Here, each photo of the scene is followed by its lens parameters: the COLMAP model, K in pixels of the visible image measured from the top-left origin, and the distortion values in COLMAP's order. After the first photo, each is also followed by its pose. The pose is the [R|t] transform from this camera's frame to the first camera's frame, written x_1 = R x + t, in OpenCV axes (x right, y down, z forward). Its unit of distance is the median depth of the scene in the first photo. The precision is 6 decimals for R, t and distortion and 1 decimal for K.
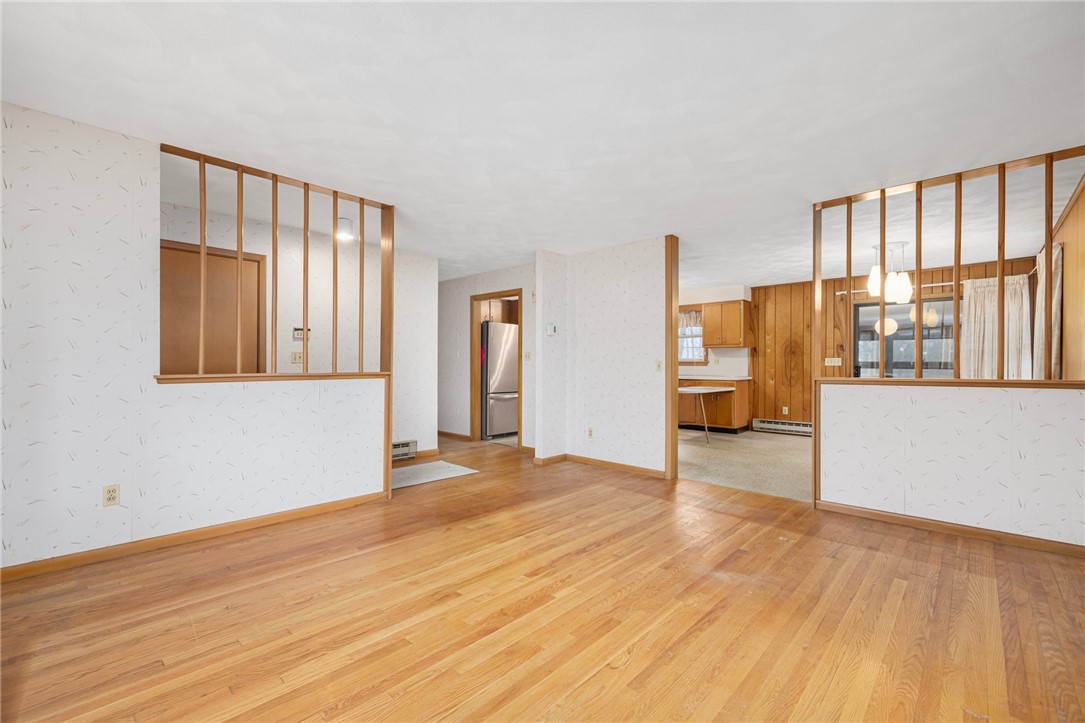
lens RADIAL K [[470.7, 0, 527.3], [0, 470.7, 362.5], [0, 0, 1]] dist [0.001064, 0.000170]
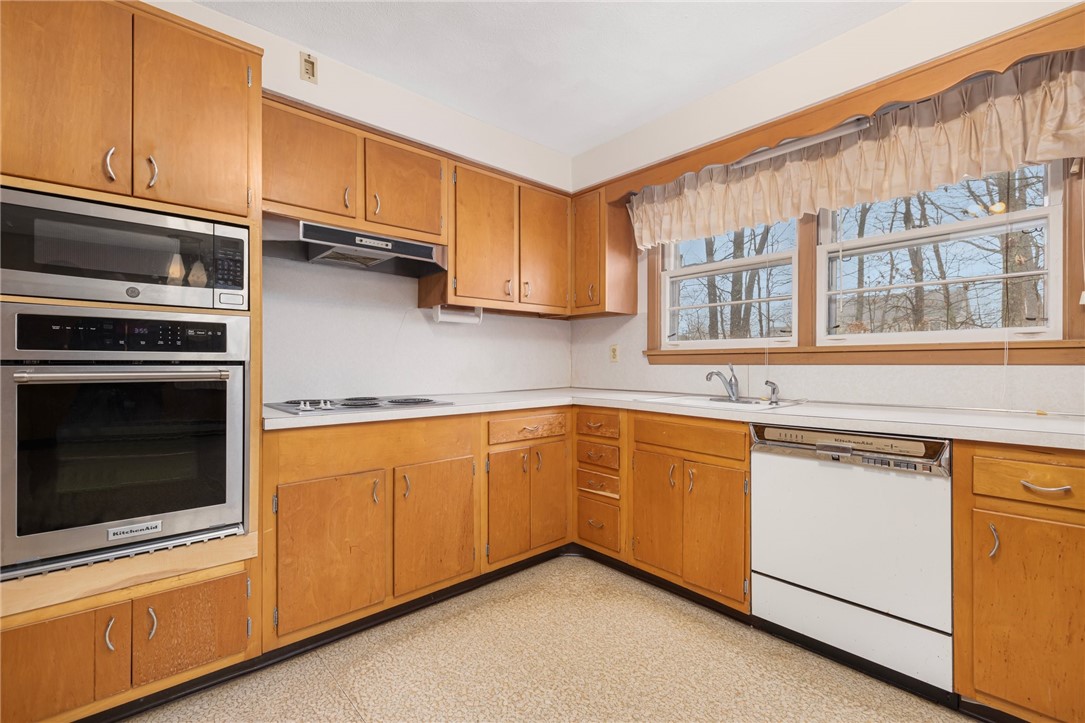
lens RADIAL K [[470.7, 0, 530.8], [0, 470.7, 364.2], [0, 0, 1]] dist [0.001064, 0.000170]
pose [[0.996136, -0.002200, -0.087795, 0.300099], [0.002119, 0.999997, -0.001017, 0.011550], [0.087797, 0.000827, 0.996138, 1.387000]]
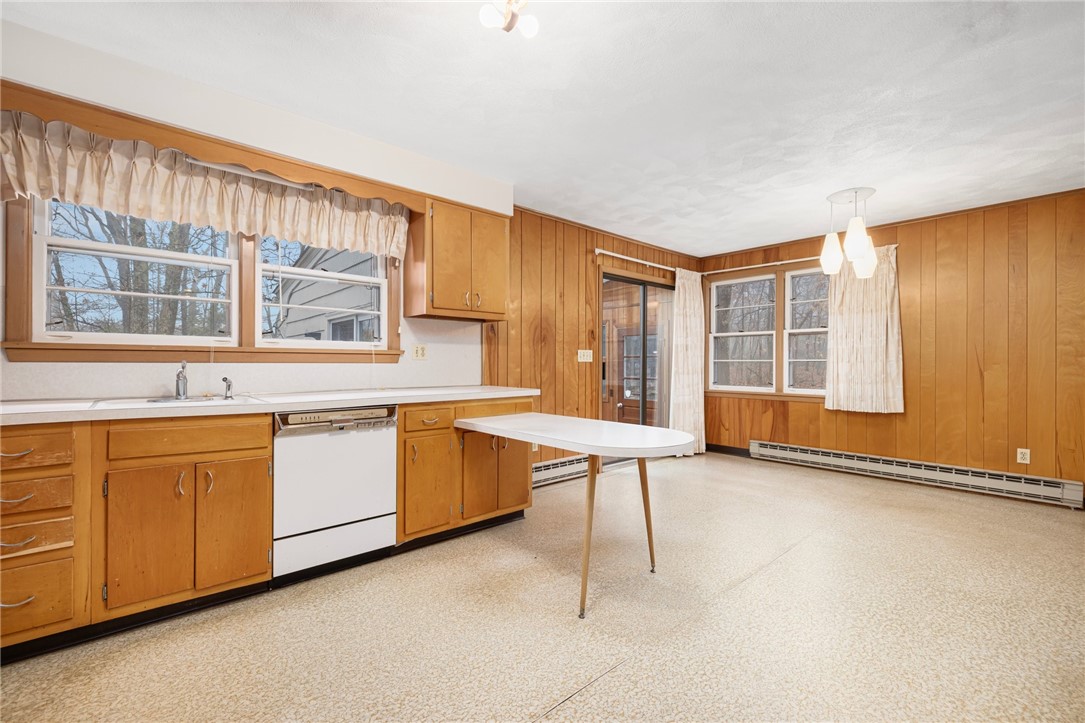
lens RADIAL K [[460.2, 0, 531.0], [0, 460.2, 363.9], [0, 0, 1]] dist [-0.003416, 0.001331]
pose [[0.091290, -0.004307, 0.995815, 0.026586], [-0.002950, 0.999985, 0.004595, 0.010094], [-0.995820, -0.003357, 0.091276, 1.507354]]
